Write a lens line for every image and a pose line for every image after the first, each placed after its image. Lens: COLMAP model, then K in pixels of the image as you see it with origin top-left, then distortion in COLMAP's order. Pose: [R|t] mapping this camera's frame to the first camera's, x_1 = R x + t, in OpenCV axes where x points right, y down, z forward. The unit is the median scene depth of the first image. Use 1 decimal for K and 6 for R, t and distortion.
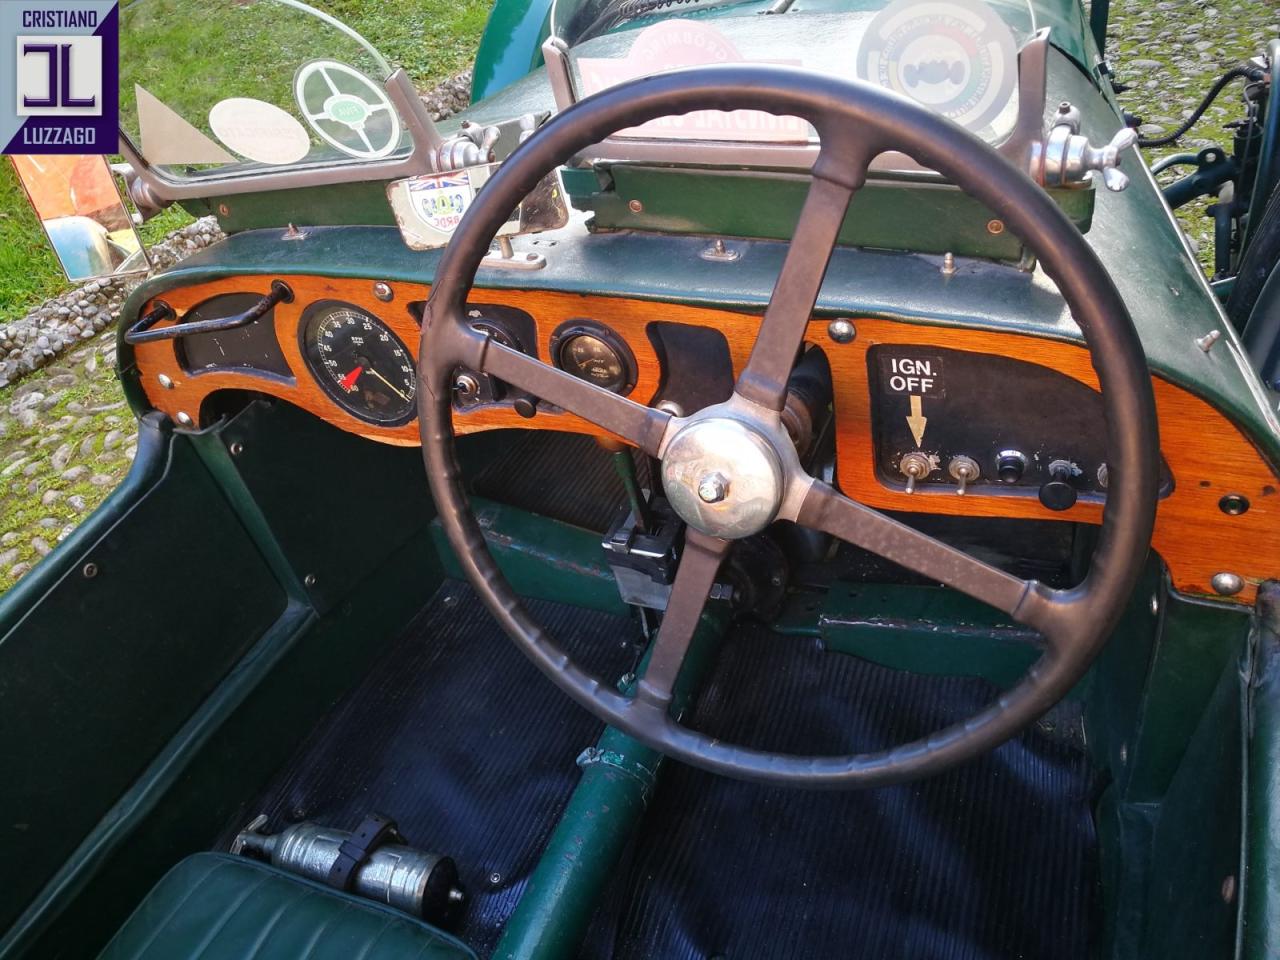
lens RADIAL K [[1047.6, 0, 655.4], [0, 1047.6, 457.6], [0, 0, 1]] dist [-0.001587, -0.008687]
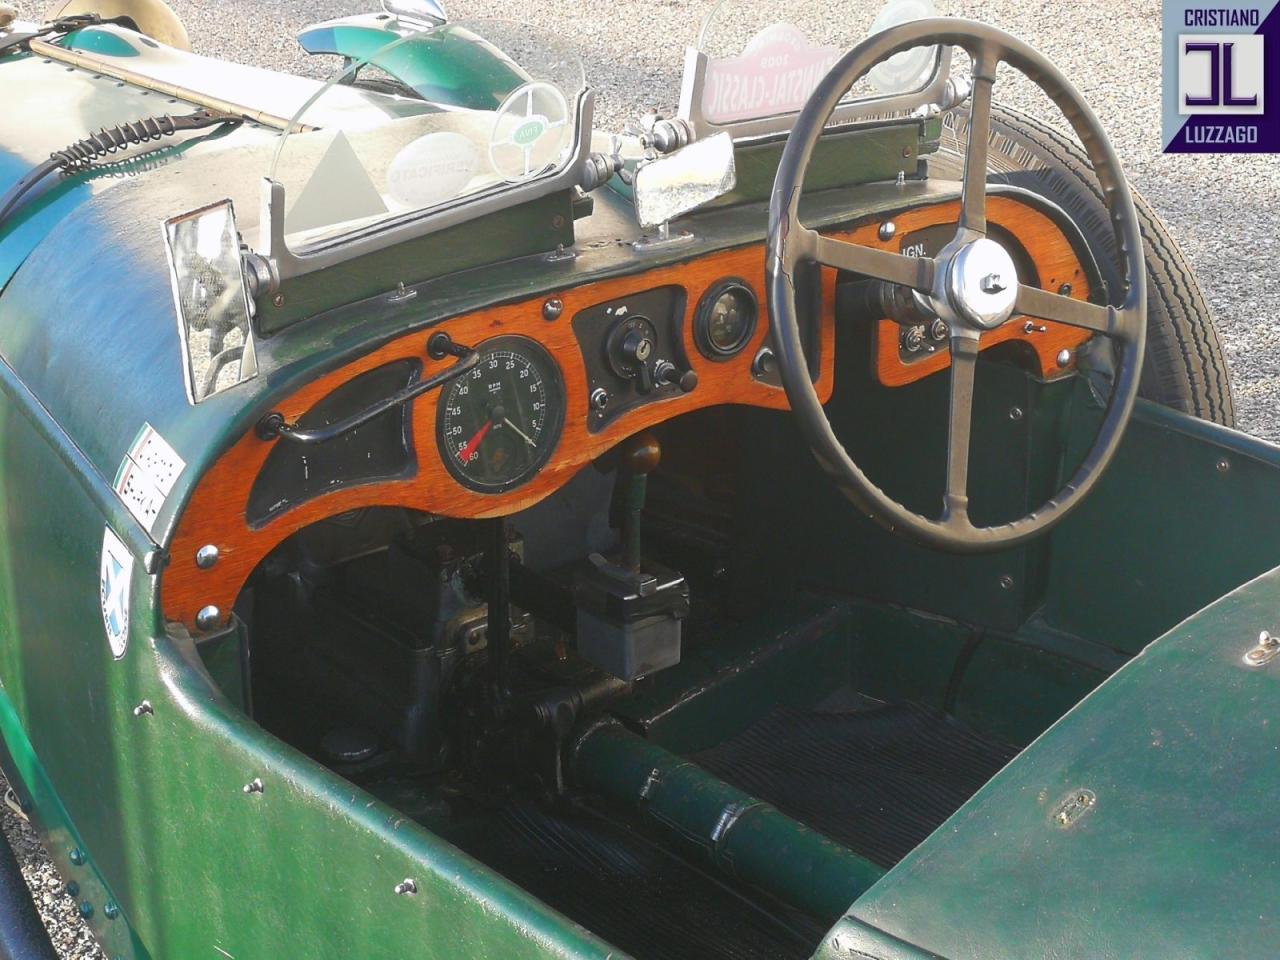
lens RADIAL K [[2250.5, 0, 640.0], [0, 2250.5, 480.0], [0, 0, 1]] dist [0.129780, -1.065366]
pose [[0.451424, -0.166298, 0.876676, -1.778191], [0.493048, 0.865362, -0.089732, 0.179520], [-0.743720, 0.472751, 0.472638, 0.005465]]
